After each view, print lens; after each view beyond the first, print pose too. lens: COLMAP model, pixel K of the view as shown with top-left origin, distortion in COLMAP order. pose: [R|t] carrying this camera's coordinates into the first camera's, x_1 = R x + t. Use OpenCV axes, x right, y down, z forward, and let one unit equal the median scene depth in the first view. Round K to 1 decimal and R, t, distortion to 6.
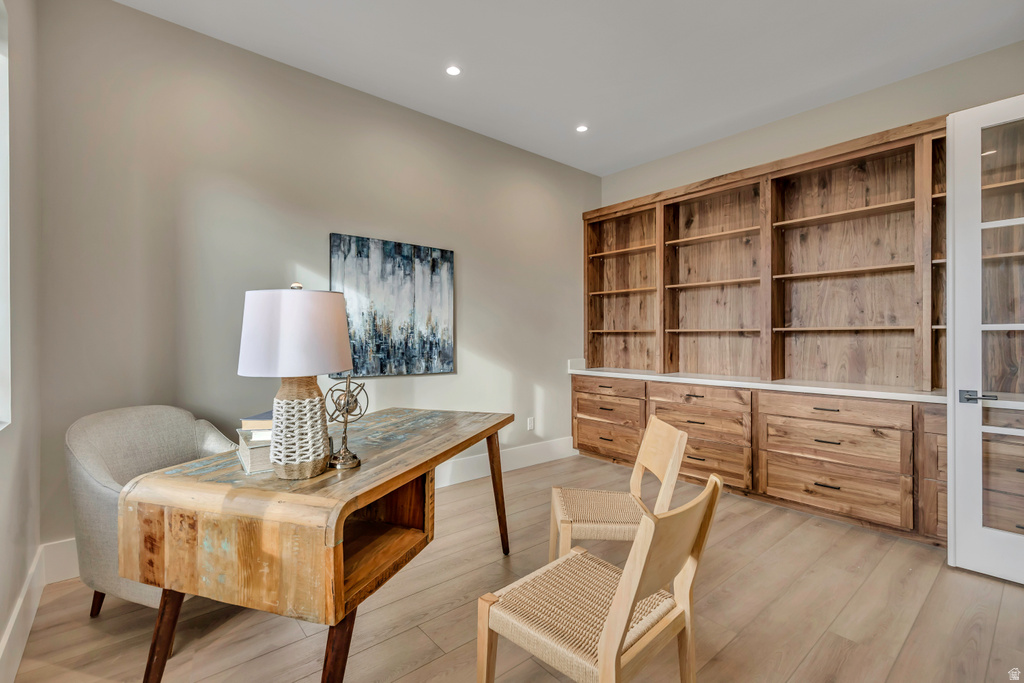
lens RADIAL K [[457.2, 0, 511.3], [0, 457.2, 334.5], [0, 0, 1]] dist [-0.004439, -0.000789]
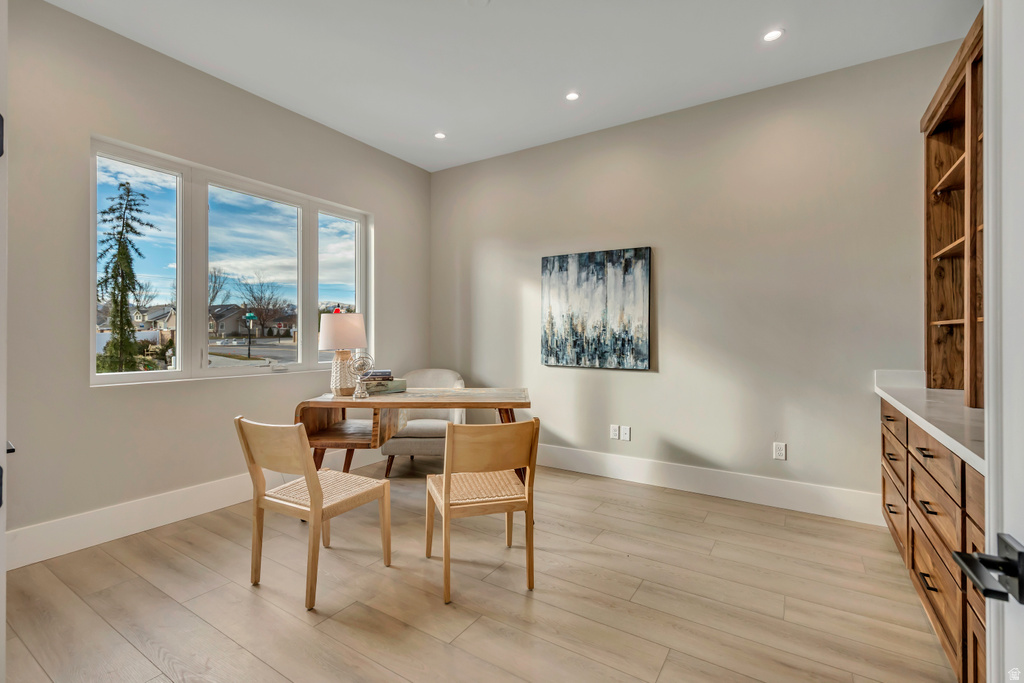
lens RADIAL K [[457.2, 0, 511.3], [0, 457.2, 334.5], [0, 0, 1]] dist [-0.004439, -0.000789]
pose [[0.304849, -0.005157, -0.952387, 0.778017], [0.004120, 0.999983, -0.004096, 0.009713], [0.952392, -0.002675, 0.304865, 0.450466]]
